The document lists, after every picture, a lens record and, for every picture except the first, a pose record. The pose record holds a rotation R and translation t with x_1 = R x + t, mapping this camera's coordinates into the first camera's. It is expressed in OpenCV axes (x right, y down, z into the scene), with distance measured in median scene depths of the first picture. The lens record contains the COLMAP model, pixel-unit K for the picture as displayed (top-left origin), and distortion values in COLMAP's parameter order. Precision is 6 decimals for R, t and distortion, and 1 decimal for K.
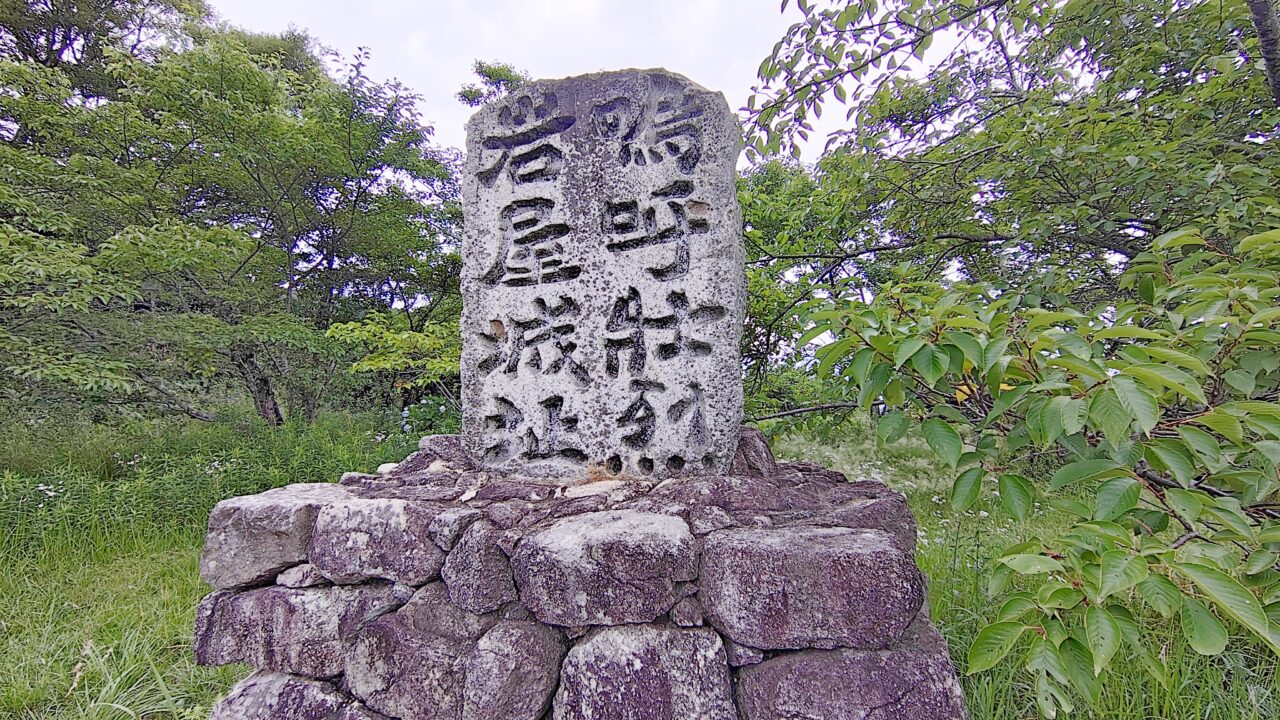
lens RADIAL K [[570.6, 0, 629.5], [0, 570.6, 357.5], [0, 0, 1]] dist [-0.000209, 0.001417]
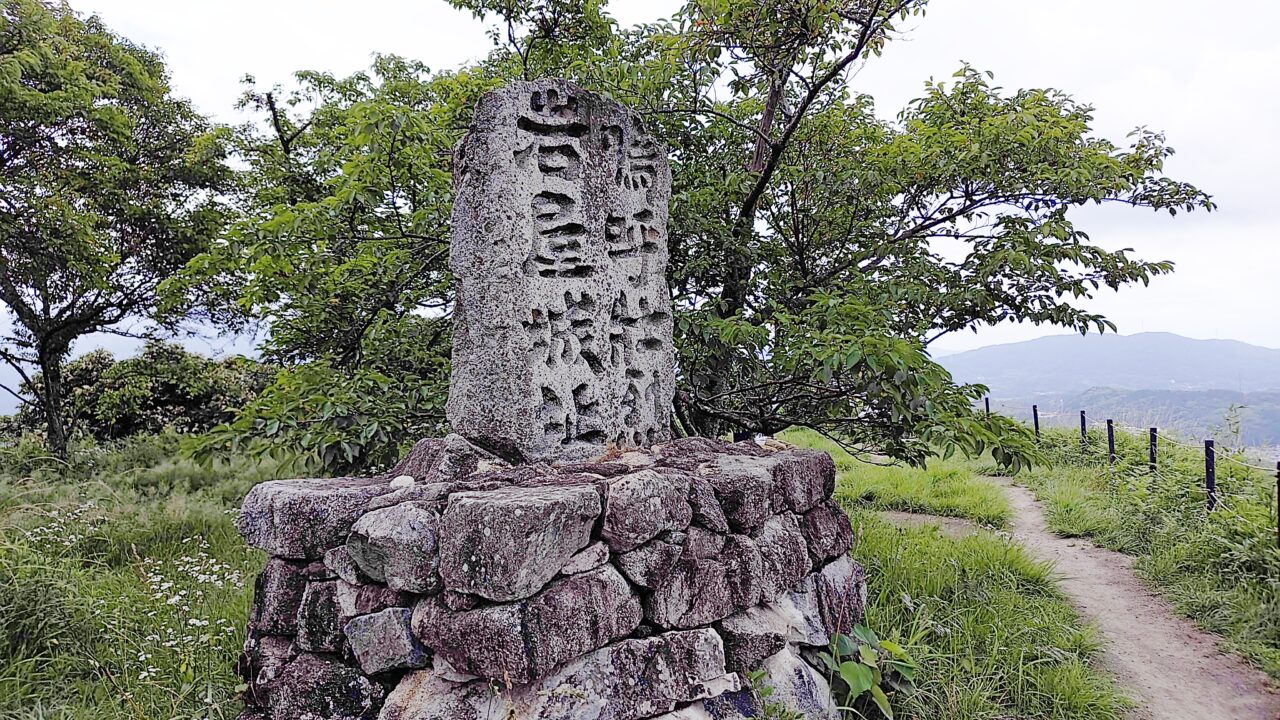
lens RADIAL K [[871.7, 0, 640.9], [0, 871.7, 367.1], [0, 0, 1]] dist [0.025695, -0.009821]
pose [[0.391734, -0.002196, 0.920076, -1.602980], [-0.021659, 0.999698, 0.011607, 0.013312], [-0.919823, -0.024475, 0.391568, 0.246024]]
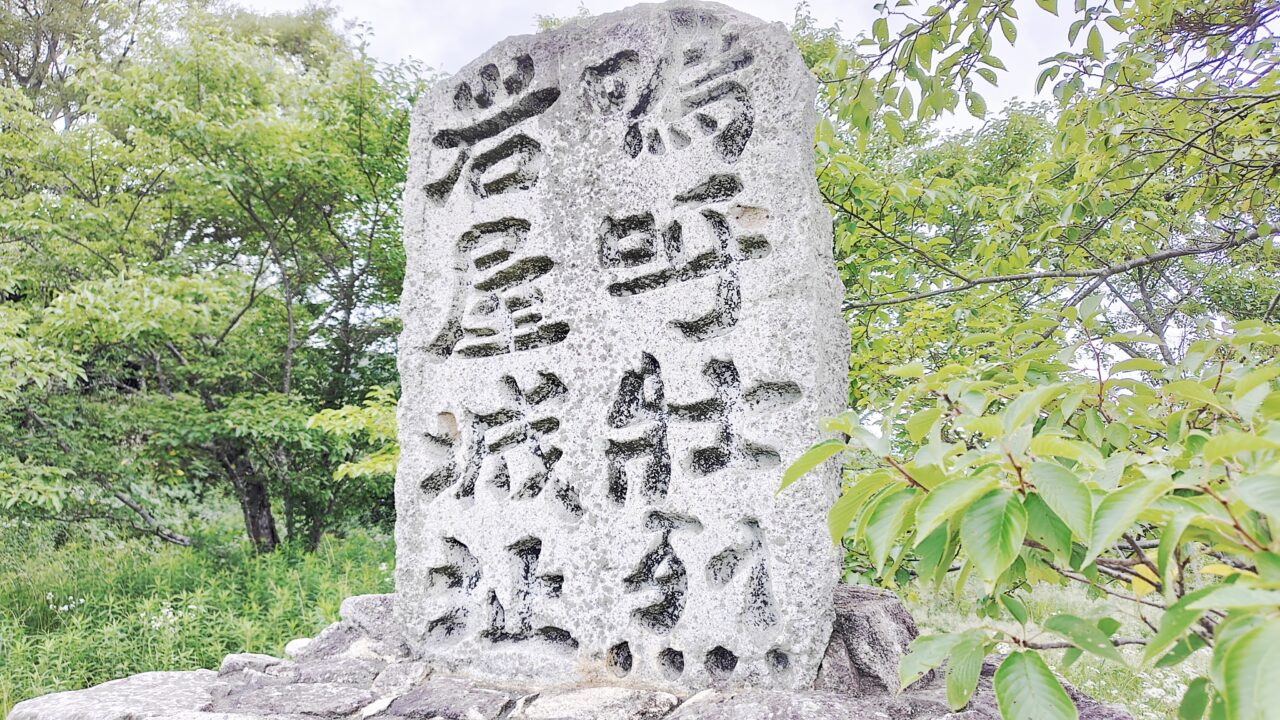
lens RADIAL K [[871.7, 0, 636.9], [0, 871.7, 353.0], [0, 0, 1]] dist [0.025695, -0.009821]
pose [[0.978686, -0.038070, -0.201804, 0.173833], [0.018271, 0.994912, -0.099077, -0.032171], [0.204549, 0.093278, 0.974402, 0.101241]]
